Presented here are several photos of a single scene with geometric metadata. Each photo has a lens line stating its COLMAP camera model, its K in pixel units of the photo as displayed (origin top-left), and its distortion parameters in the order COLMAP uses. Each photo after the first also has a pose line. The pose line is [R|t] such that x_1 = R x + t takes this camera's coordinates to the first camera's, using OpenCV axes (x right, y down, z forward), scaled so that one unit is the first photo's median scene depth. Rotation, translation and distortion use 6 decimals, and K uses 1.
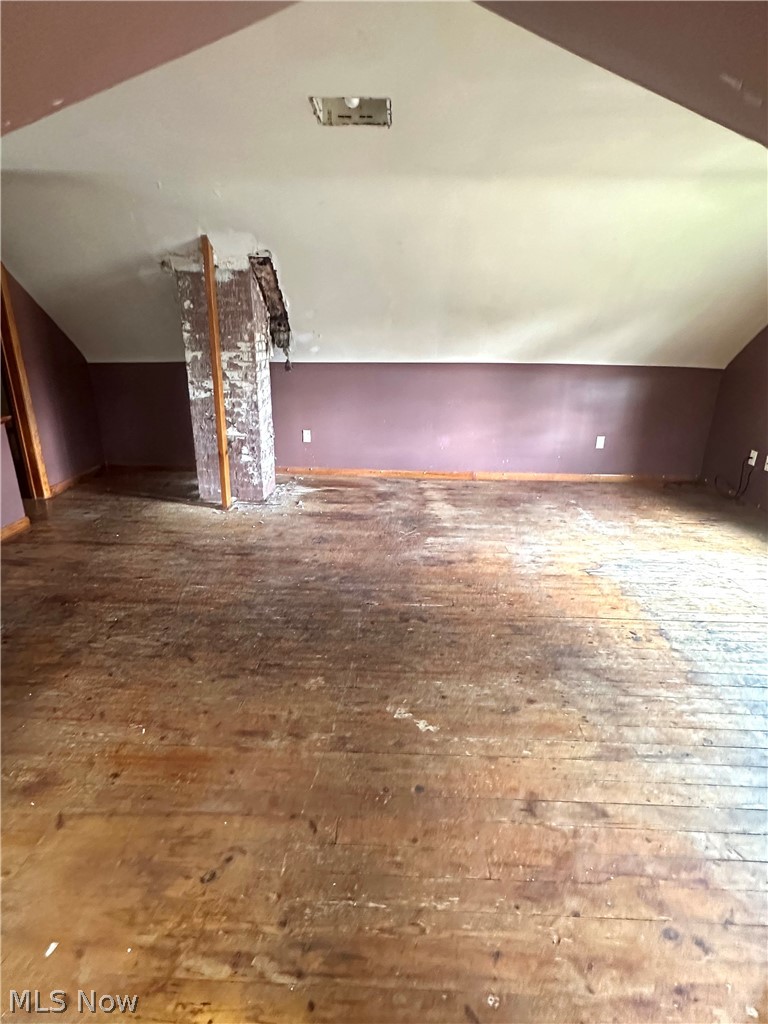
lens RADIAL K [[525.0, 0, 382.2], [0, 525.0, 517.6], [0, 0, 1]] dist [0.000430, -0.001256]
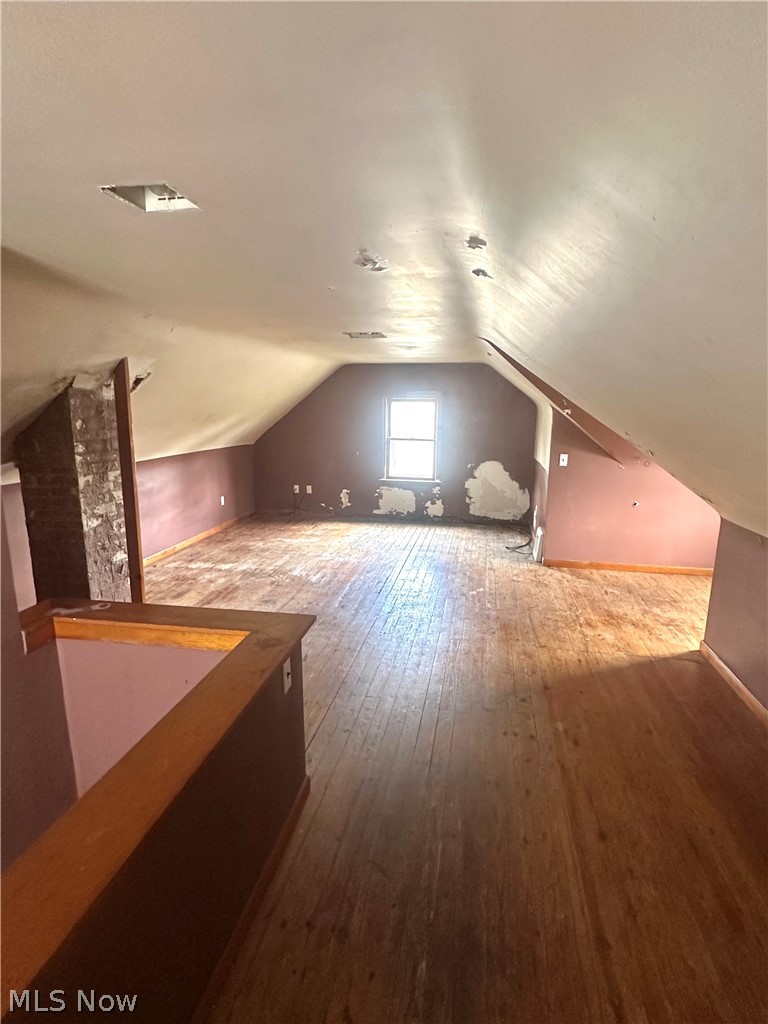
lens RADIAL K [[525.0, 0, 384.0], [0, 525.0, 509.6], [0, 0, 1]] dist [0.000430, -0.001256]
pose [[0.151408, -0.202849, 0.967434, -1.097562], [0.329744, 0.933019, 0.144027, -0.222194], [-0.931850, 0.297199, 0.208155, 0.373587]]
